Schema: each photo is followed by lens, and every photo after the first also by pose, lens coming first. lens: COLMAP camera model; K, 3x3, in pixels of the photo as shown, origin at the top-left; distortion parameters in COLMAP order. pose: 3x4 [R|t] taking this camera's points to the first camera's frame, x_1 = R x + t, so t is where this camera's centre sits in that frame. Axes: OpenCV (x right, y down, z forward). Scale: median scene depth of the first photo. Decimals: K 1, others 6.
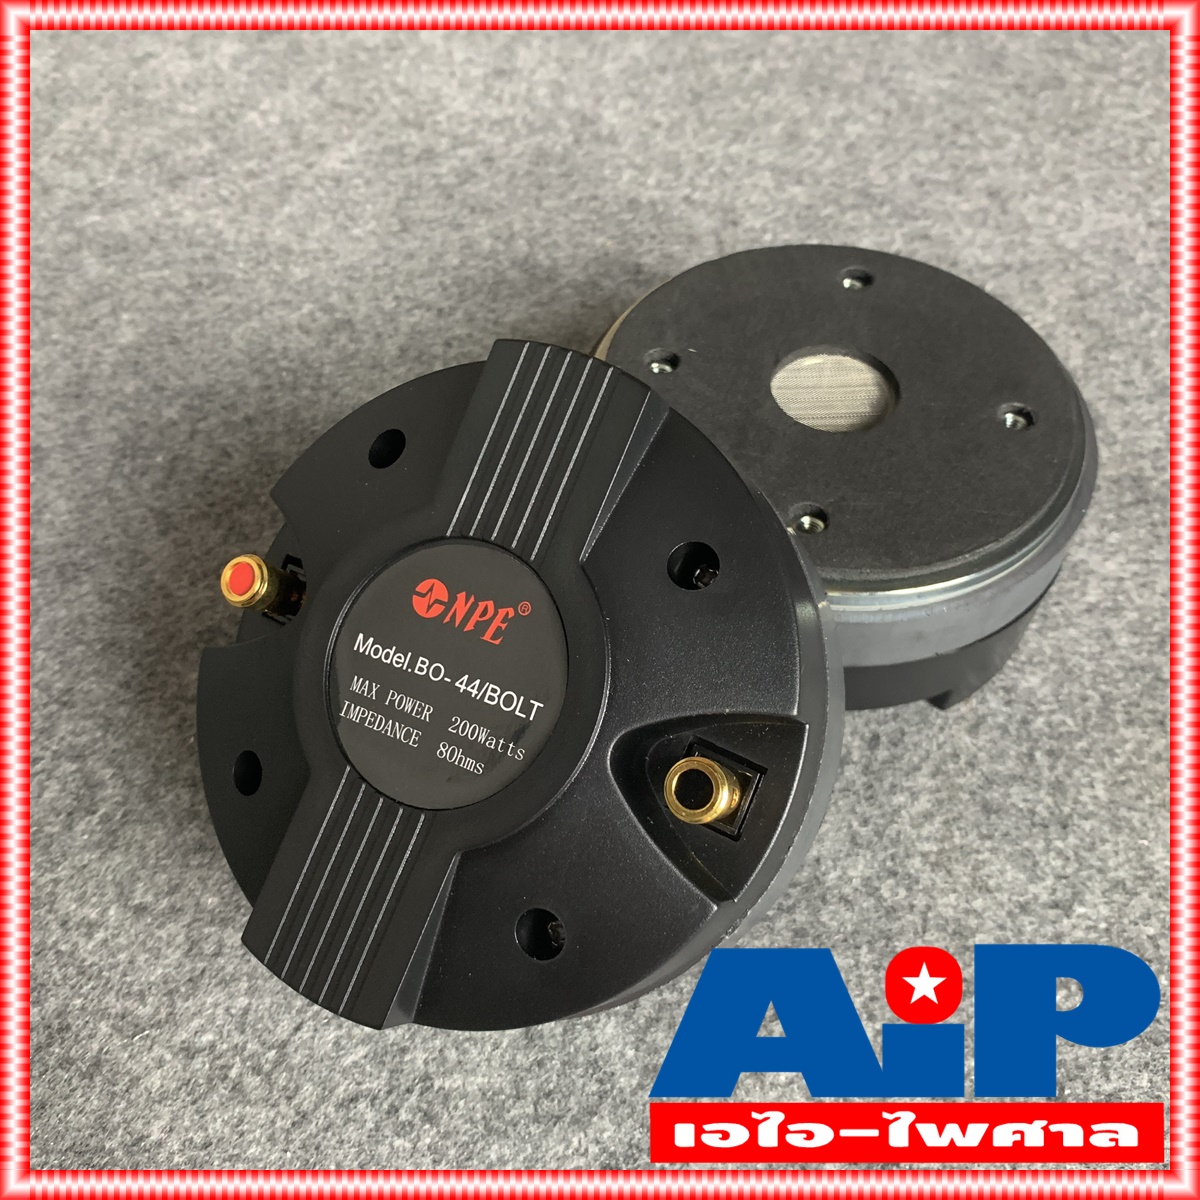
lens RADIAL K [[1251.5, 0, 614.1], [0, 1251.5, 600.9], [0, 0, 1]] dist [-0.005586, 0.006058]
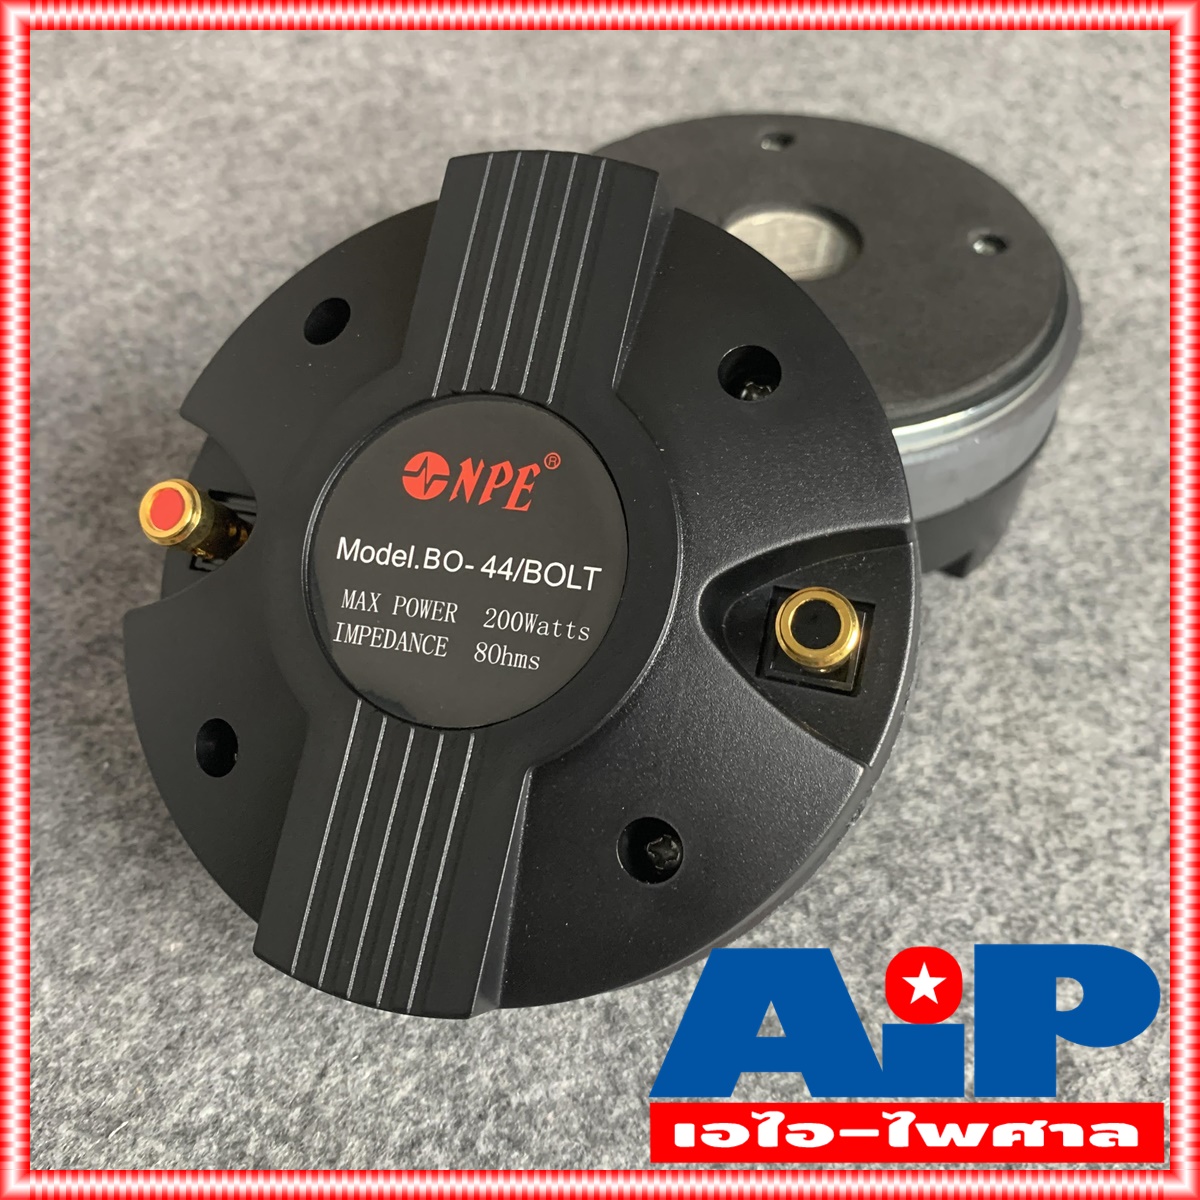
lens RADIAL K [[1244.0, 0, 620.1], [0, 1244.0, 598.1], [0, 0, 1]] dist [-0.009603, 0.003117]
pose [[0.972816, -0.167142, 0.160287, -0.145175], [0.176790, 0.983085, -0.047850, 0.117149], [-0.149578, 0.074887, 0.985910, 0.178262]]
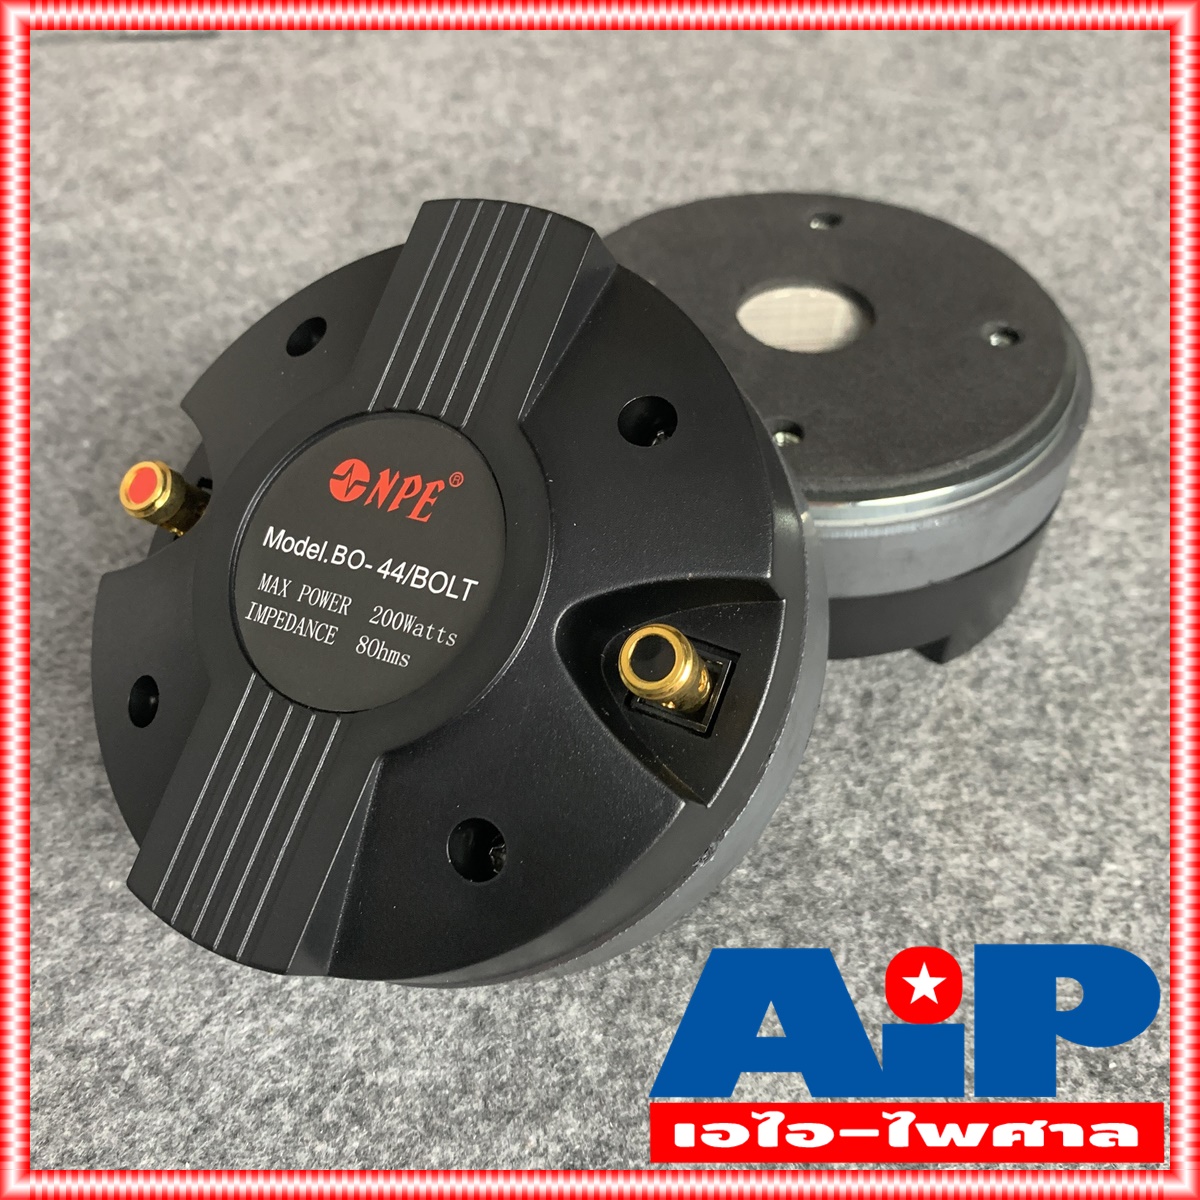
lens RADIAL K [[1241.6, 0, 620.1], [0, 1241.6, 603.7], [0, 0, 1]] dist [-0.016957, 0.020471]
pose [[0.999579, -0.025430, 0.013999, 0.023654], [0.026847, 0.993272, -0.112649, 0.161902], [-0.011040, 0.112977, 0.993536, 0.128930]]
